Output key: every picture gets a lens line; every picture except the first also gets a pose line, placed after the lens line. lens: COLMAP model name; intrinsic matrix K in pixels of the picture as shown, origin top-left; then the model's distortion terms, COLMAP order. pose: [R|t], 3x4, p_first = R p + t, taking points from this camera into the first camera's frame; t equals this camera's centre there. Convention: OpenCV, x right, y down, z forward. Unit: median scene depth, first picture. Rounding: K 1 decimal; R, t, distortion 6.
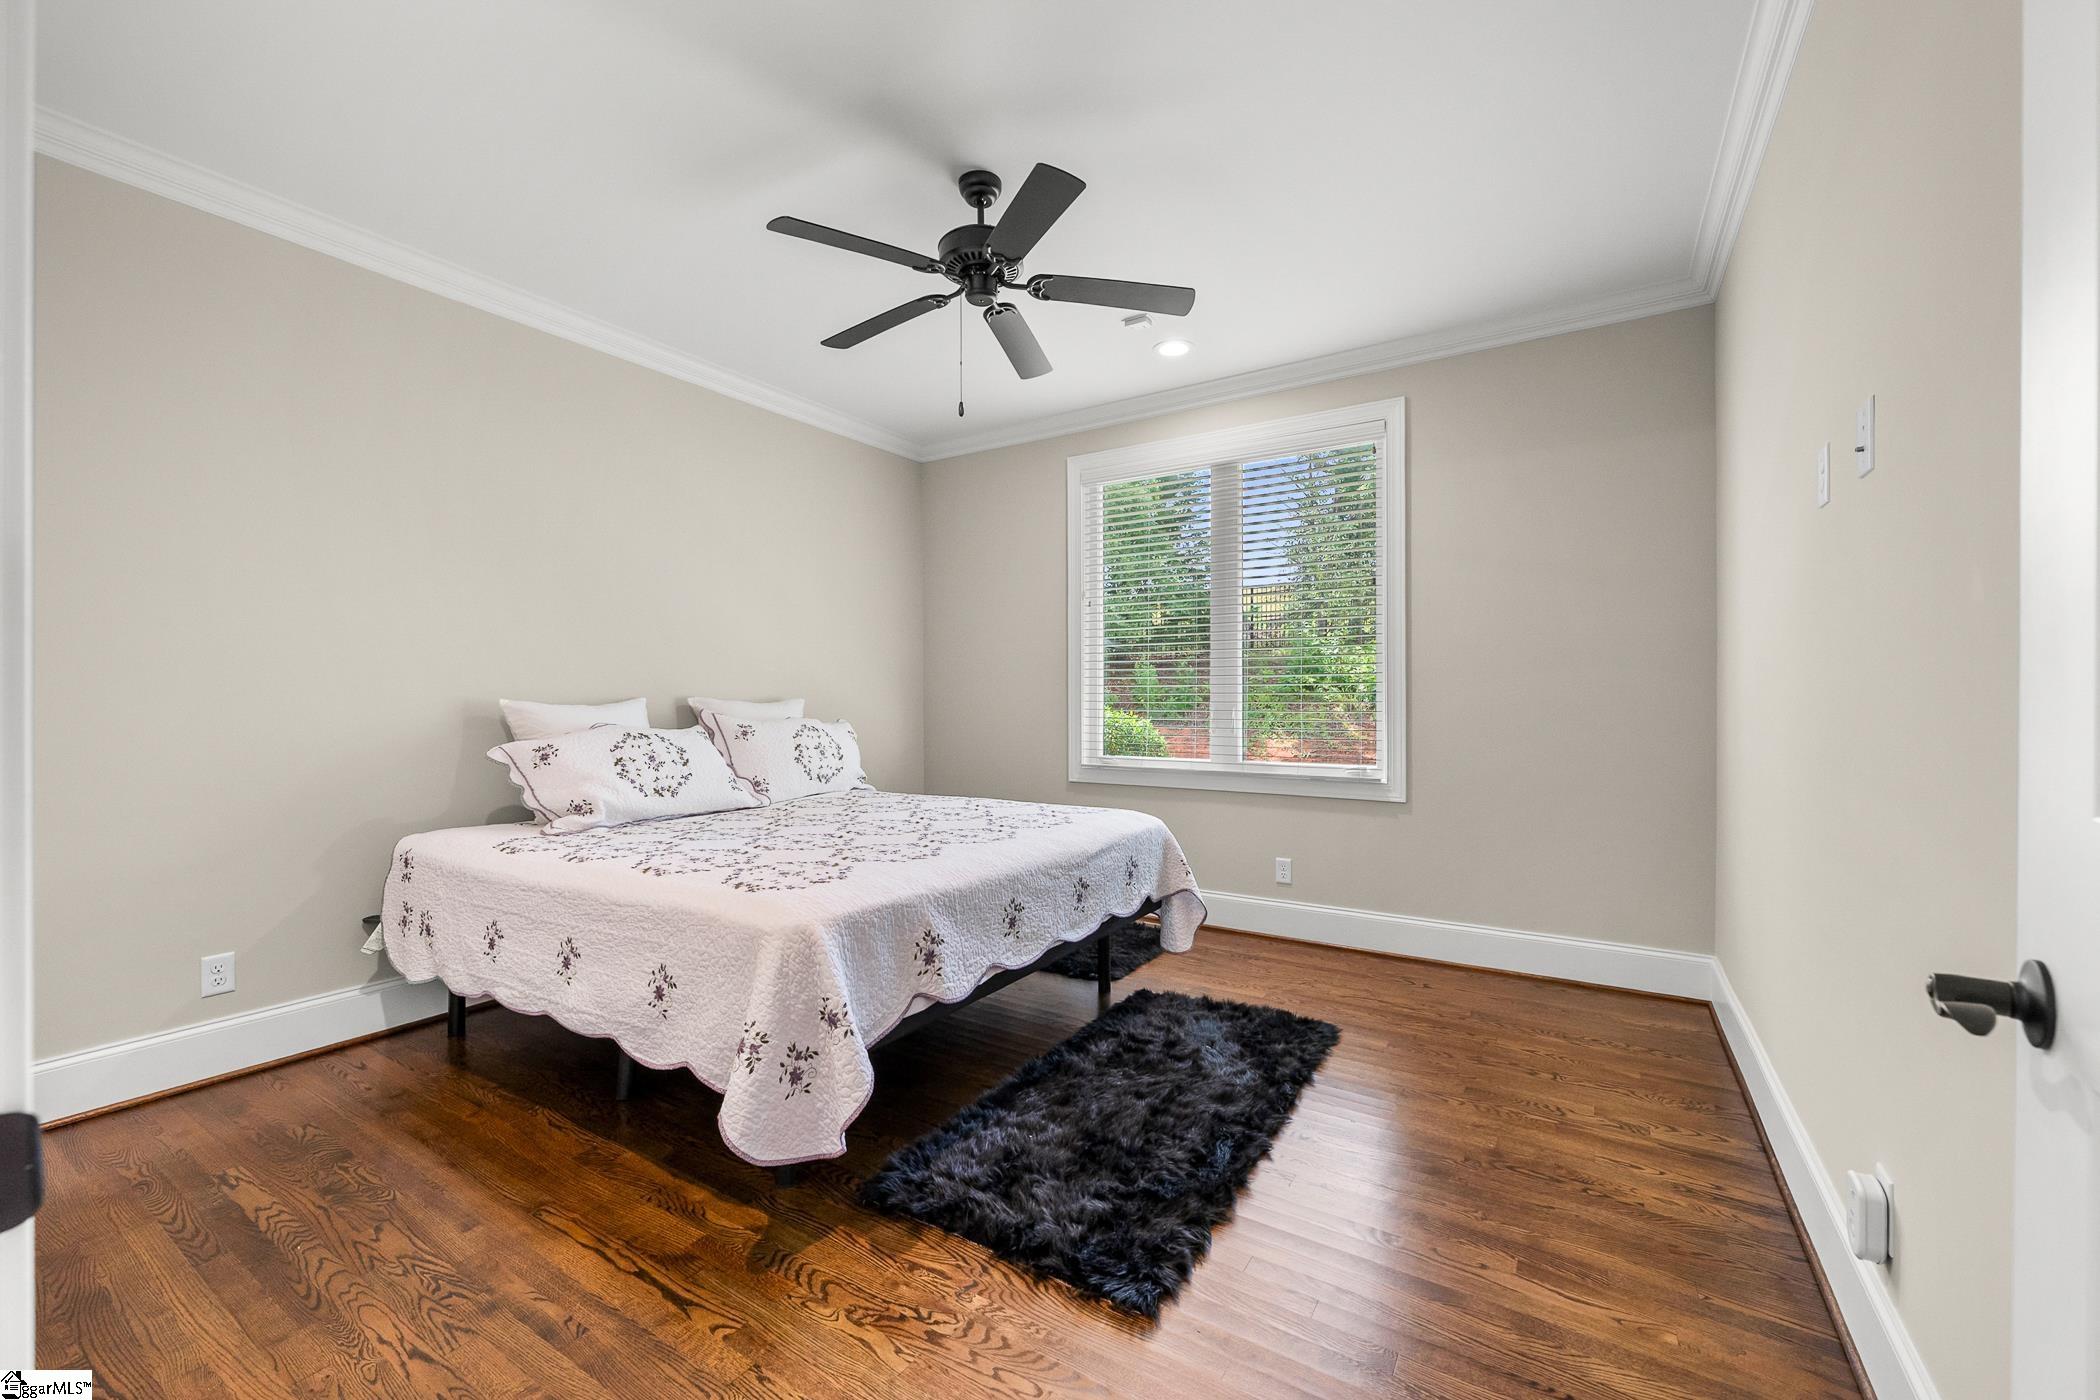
lens RADIAL K [[829.2, 0, 1044.6], [0, 829.2, 696.7], [0, 0, 1]] dist [0.000730, -0.000131]
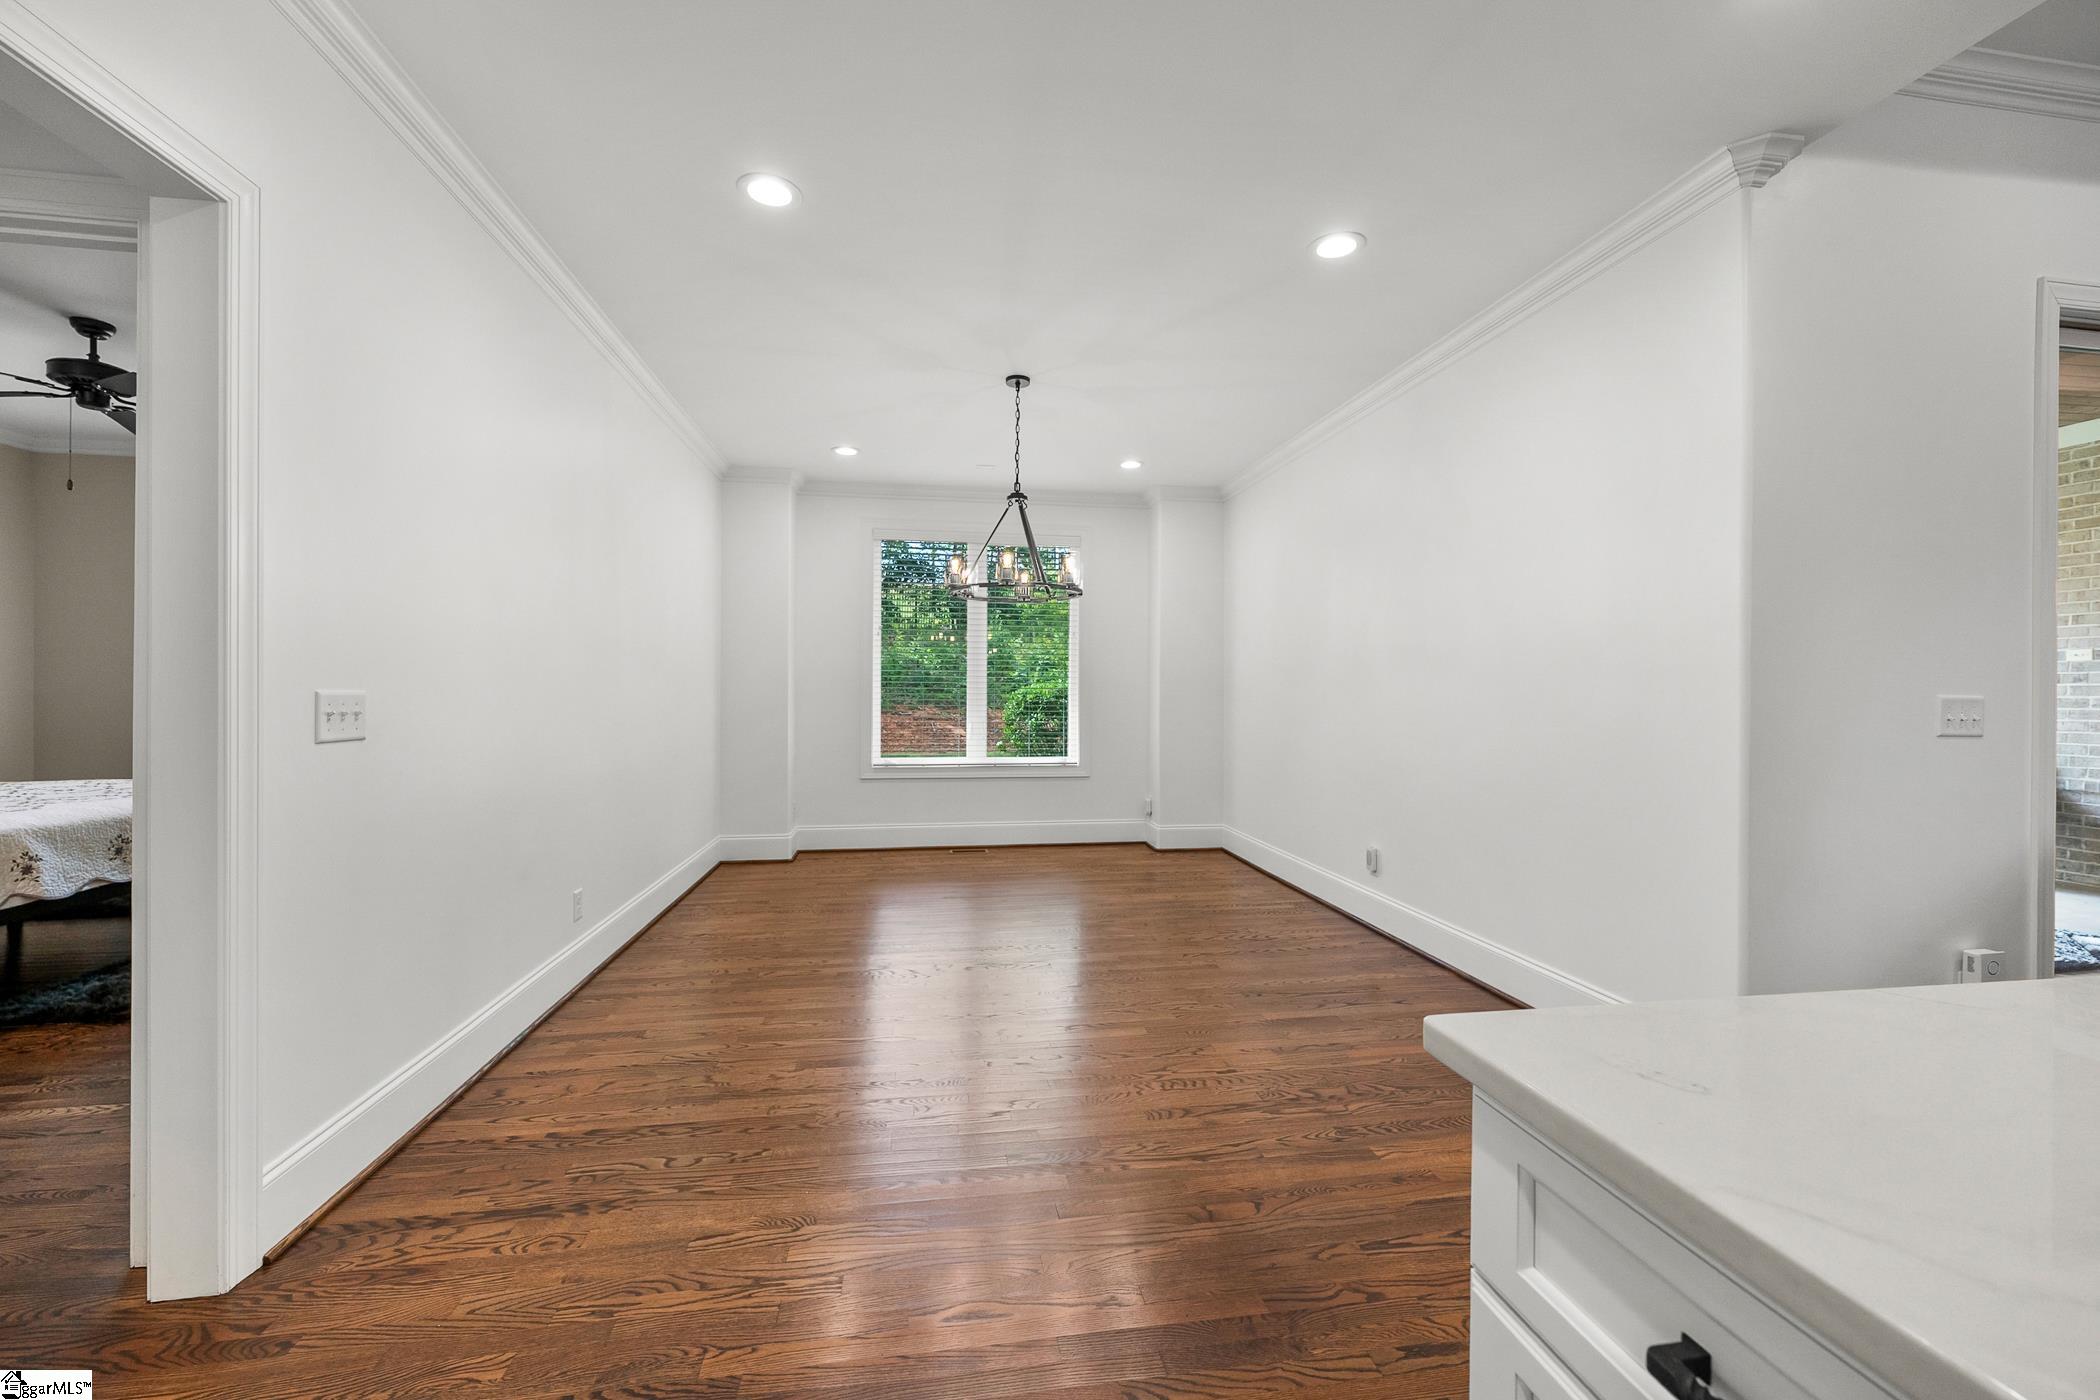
lens RADIAL K [[829.2, 0, 1044.6], [0, 829.2, 696.7], [0, 0, 1]] dist [0.000730, -0.000131]
pose [[0.745446, 0.007166, 0.666528, 0.216345], [-0.008737, 0.999961, -0.000980, -0.010903], [-0.666509, -0.005093, 0.745479, -1.260425]]
